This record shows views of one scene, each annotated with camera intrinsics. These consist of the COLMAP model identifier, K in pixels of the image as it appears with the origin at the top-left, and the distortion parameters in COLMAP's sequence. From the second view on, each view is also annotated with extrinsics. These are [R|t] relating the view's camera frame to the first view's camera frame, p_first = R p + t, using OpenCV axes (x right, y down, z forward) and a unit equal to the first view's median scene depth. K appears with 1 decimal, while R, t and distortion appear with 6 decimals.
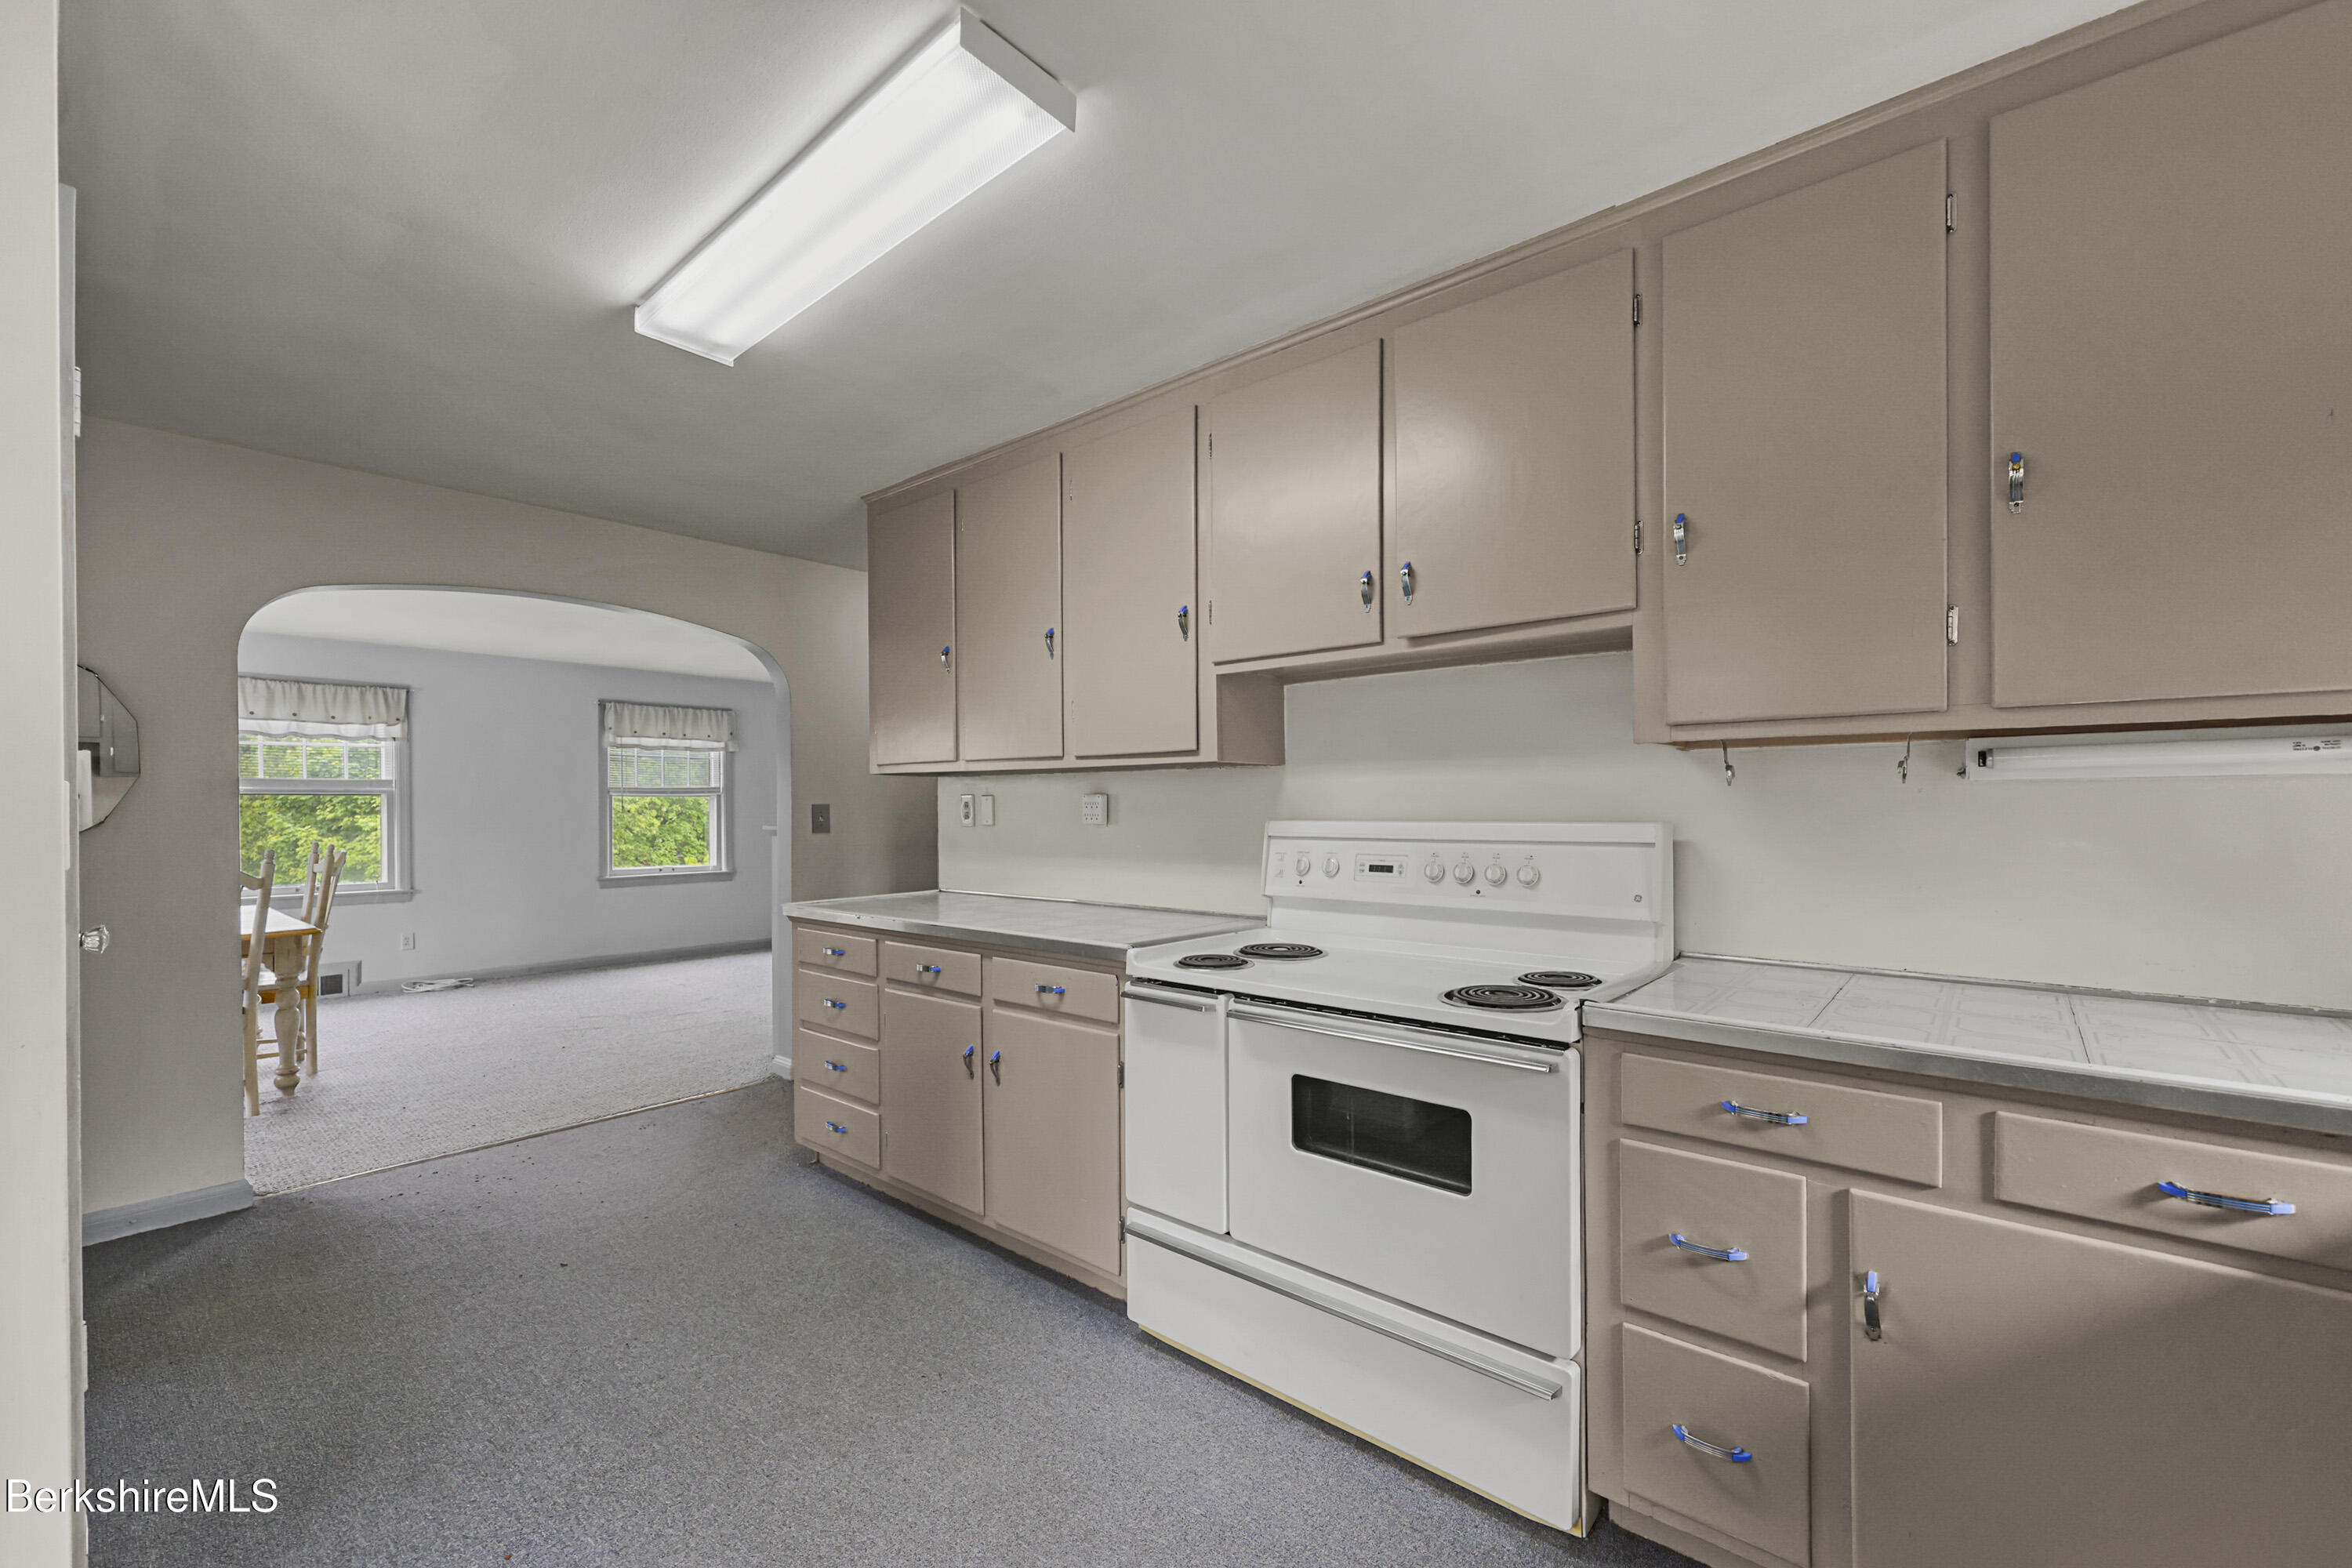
lens RADIAL K [[955.6, 0, 1184.6], [0, 955.6, 805.2], [0, 0, 1]] dist [-0.002827, 0.001352]
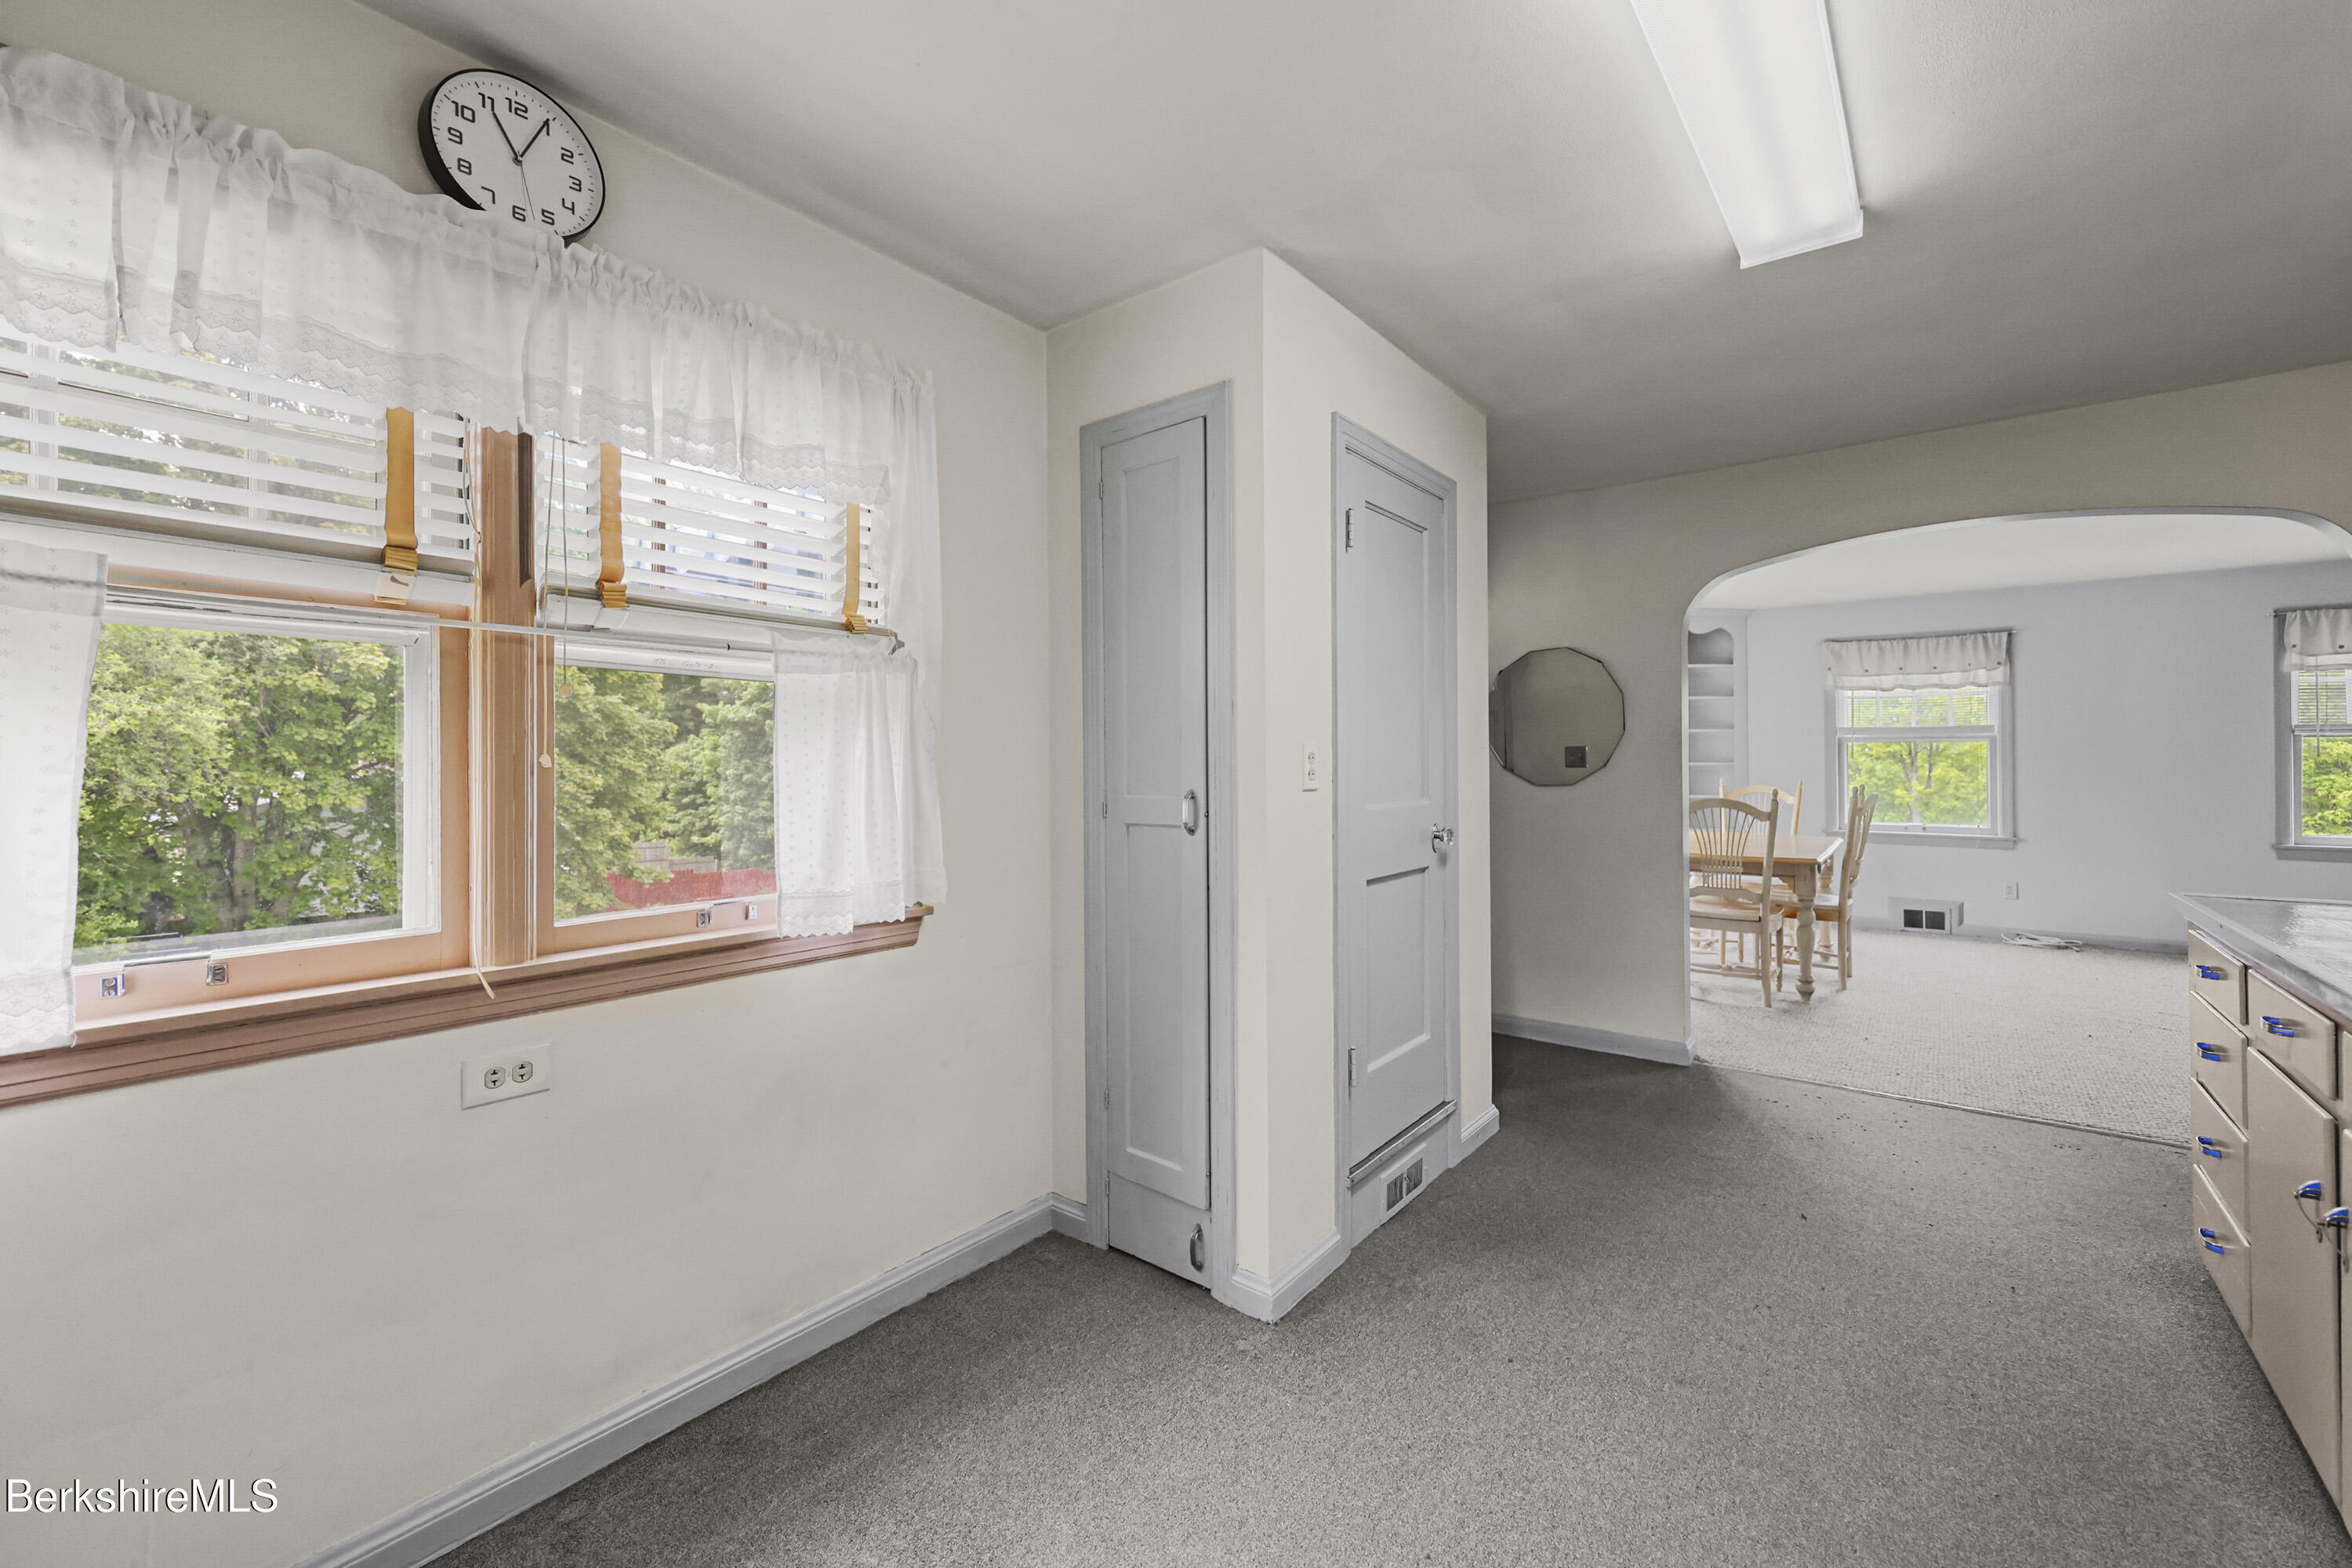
lens RADIAL K [[955.6, 0, 1189.5], [0, 955.6, 751.2], [0, 0, 1]] dist [-0.002827, 0.001352]
pose [[0.039829, -0.001022, -0.999206, 0.222602], [0.003089, 0.999995, -0.000900, -0.001520], [0.999202, -0.003051, 0.039832, 0.231841]]
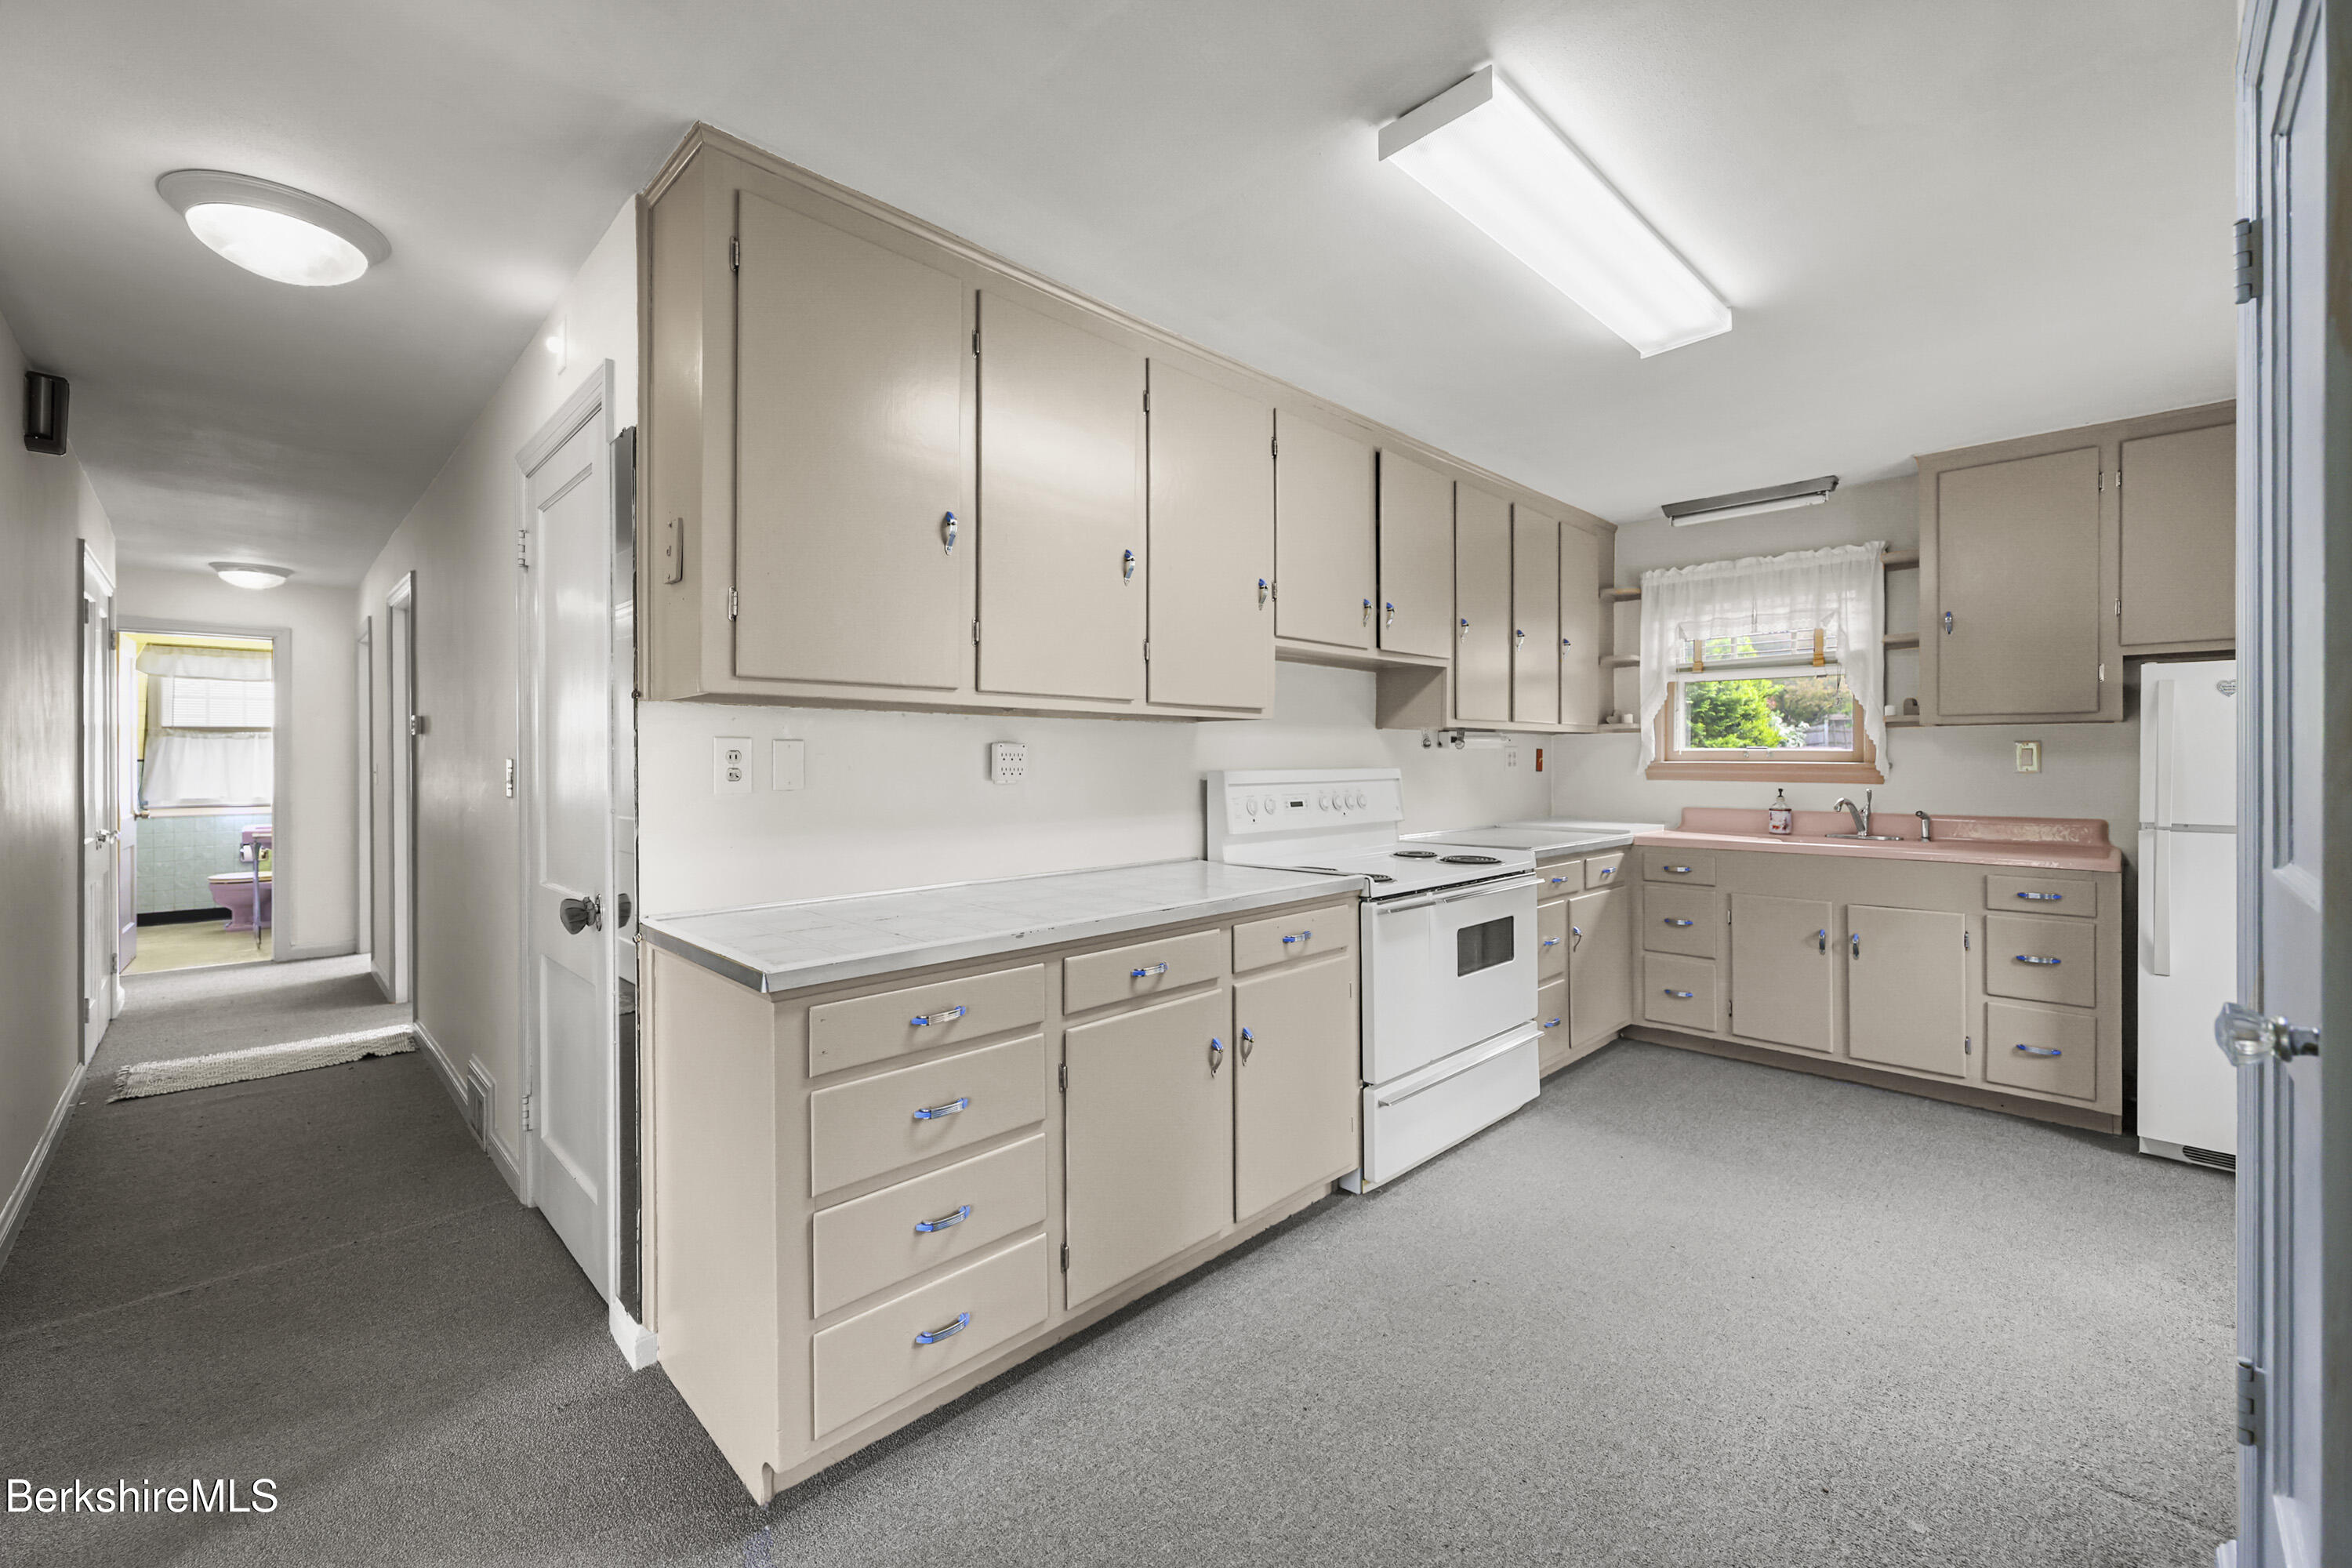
lens RADIAL K [[955.6, 0, 1174.5], [0, 955.6, 762.2], [0, 0, 1]] dist [-0.002827, 0.001352]
pose [[0.086281, 0.002952, 0.996267, -0.772957], [0.003845, 0.999987, -0.003296, 0.006655], [-0.996263, 0.004115, 0.086268, 0.693336]]
